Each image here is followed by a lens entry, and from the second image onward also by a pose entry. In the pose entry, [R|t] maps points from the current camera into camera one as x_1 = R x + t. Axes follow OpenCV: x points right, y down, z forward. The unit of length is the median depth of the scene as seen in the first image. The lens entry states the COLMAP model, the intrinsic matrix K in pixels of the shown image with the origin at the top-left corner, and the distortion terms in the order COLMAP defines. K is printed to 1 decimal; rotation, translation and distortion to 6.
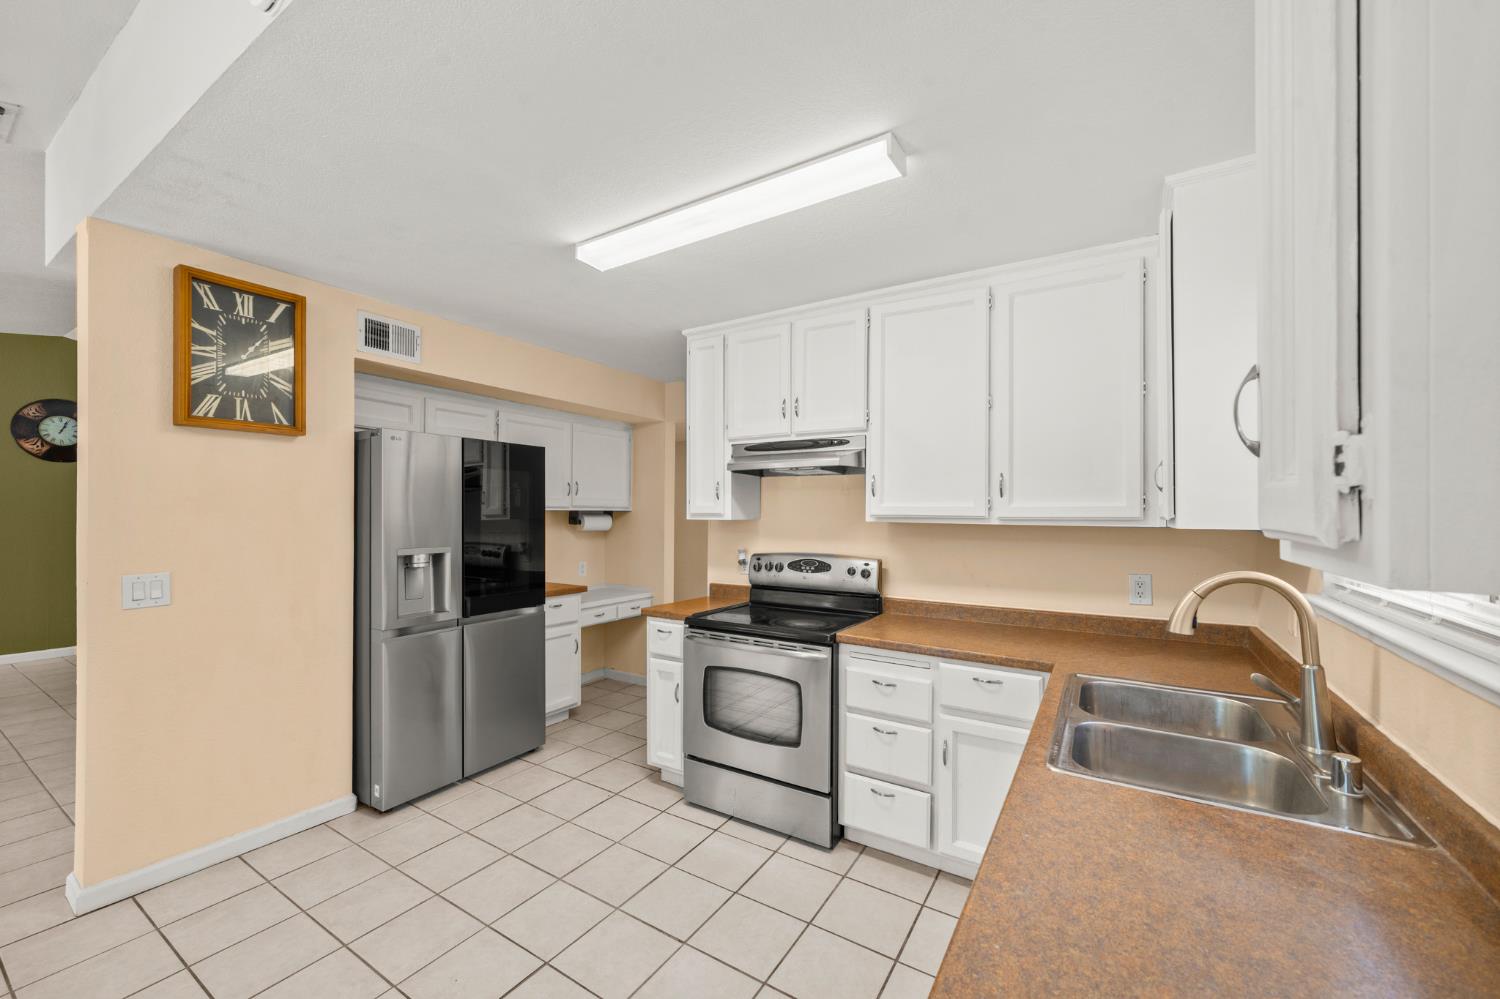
lens RADIAL K [[581.0, 0, 749.3], [0, 581.0, 514.9], [0, 0, 1]] dist [0.000643, -0.000015]
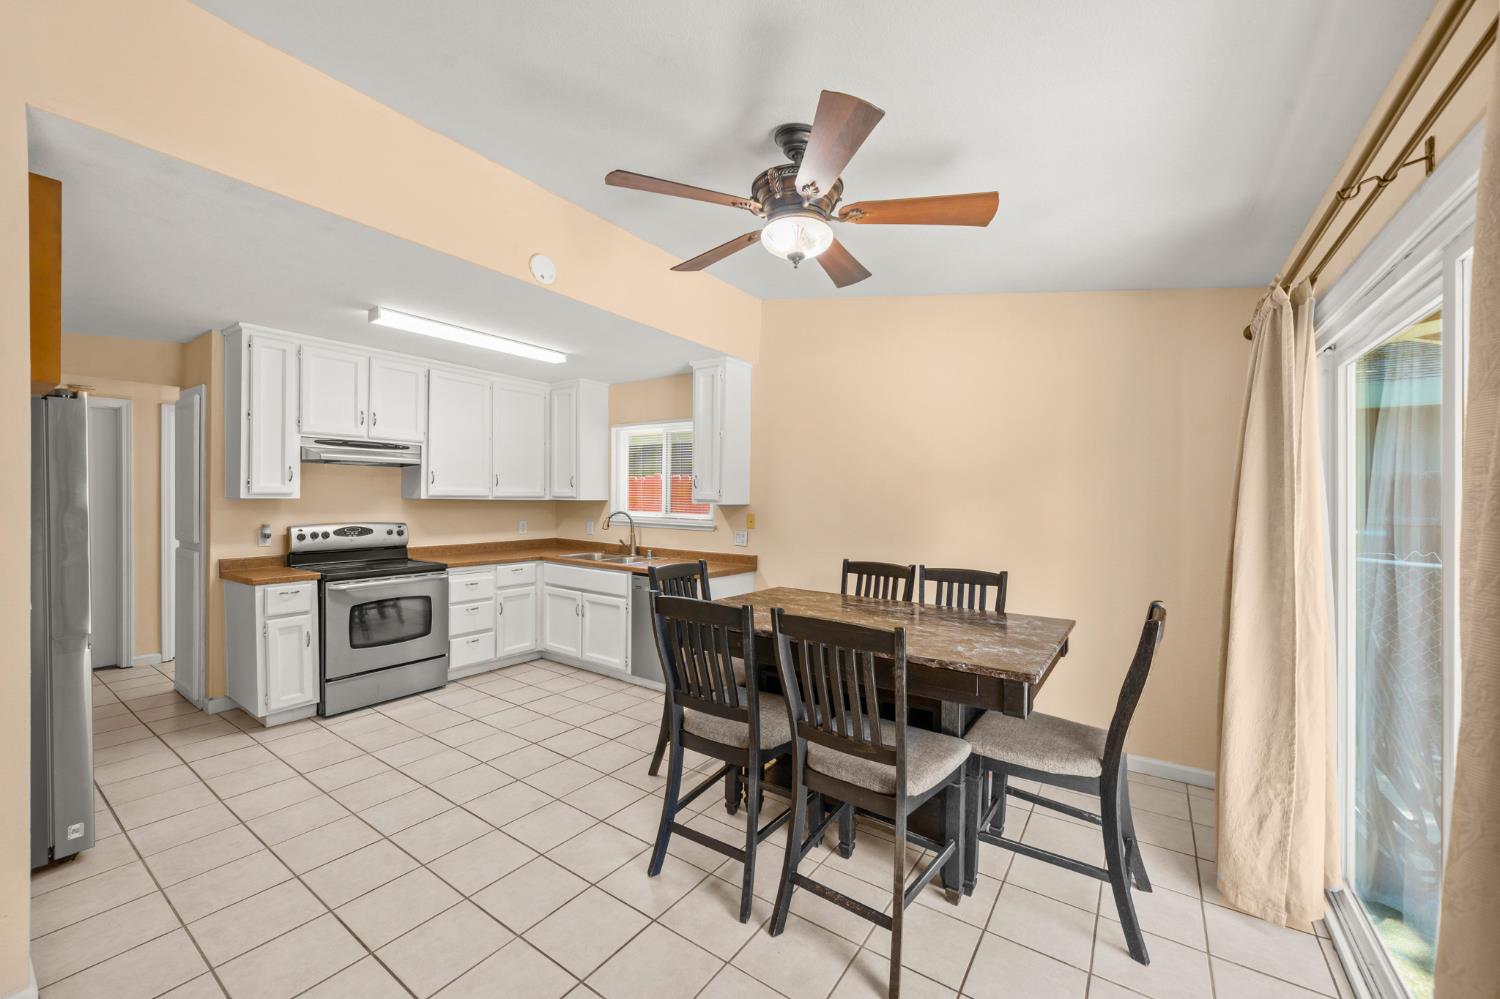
lens RADIAL K [[581.0, 0, 748.7], [0, 581.0, 496.4], [0, 0, 1]] dist [0.000643, -0.000015]
pose [[0.039365, -0.006071, 0.999206, -1.321668], [-0.009265, 0.999936, 0.006440, -0.013243], [-0.999182, -0.009511, 0.039307, 0.019642]]
